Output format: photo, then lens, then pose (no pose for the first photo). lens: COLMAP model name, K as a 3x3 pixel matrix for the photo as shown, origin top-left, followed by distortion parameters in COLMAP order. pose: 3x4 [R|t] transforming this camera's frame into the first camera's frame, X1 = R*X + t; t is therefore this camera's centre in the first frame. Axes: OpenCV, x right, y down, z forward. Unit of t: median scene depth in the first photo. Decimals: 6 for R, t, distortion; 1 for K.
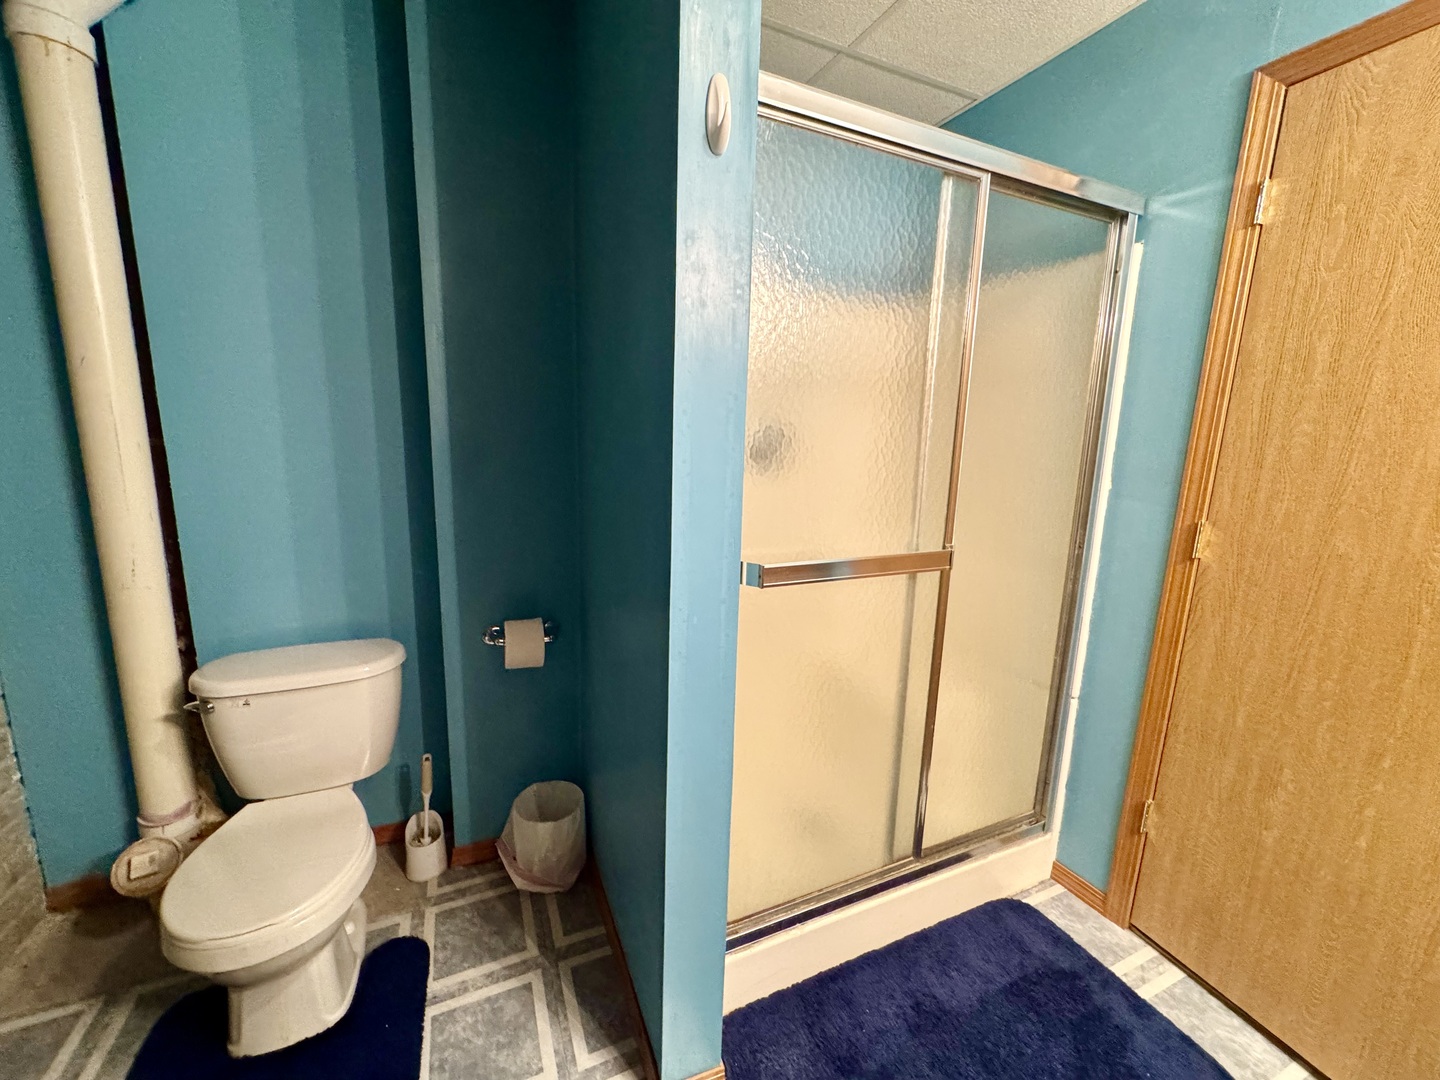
lens RADIAL K [[576.3, 0, 720.5], [0, 576.3, 537.6], [0, 0, 1]] dist [-0.003551, 0.000647]
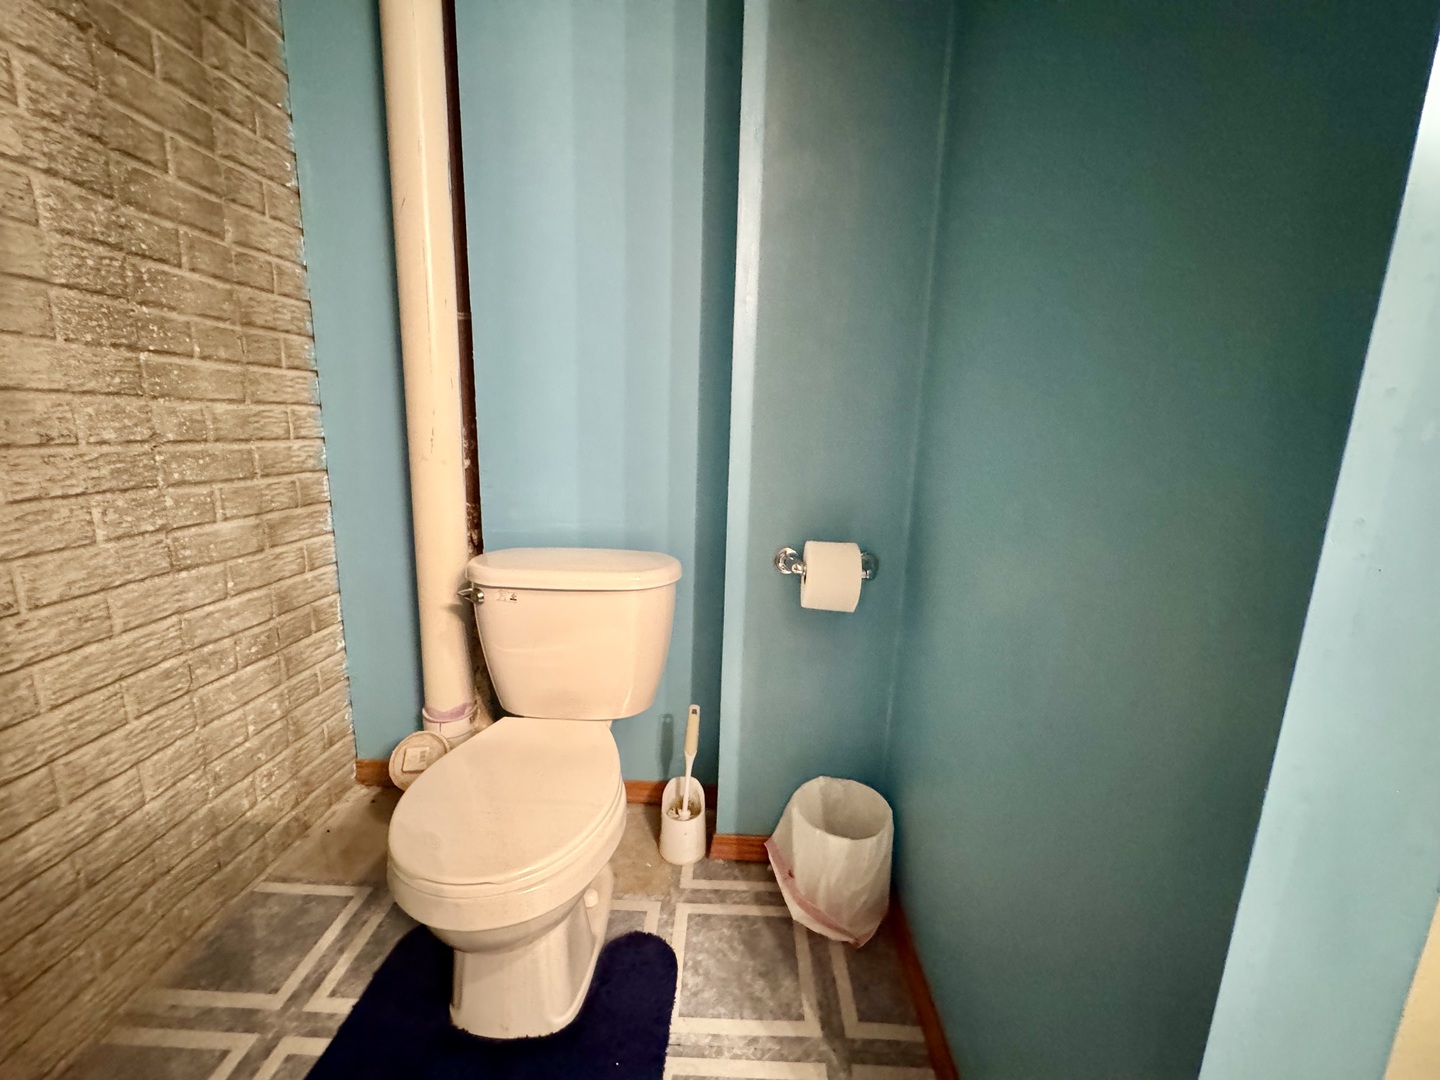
lens RADIAL K [[576.3, 0, 722.0], [0, 576.3, 539.4], [0, 0, 1]] dist [-0.003551, 0.000647]
pose [[0.902720, 0.077387, -0.423212, -0.173927], [-0.081149, 0.996660, 0.009155, 0.150917], [0.422507, 0.026079, 0.905984, 0.320954]]
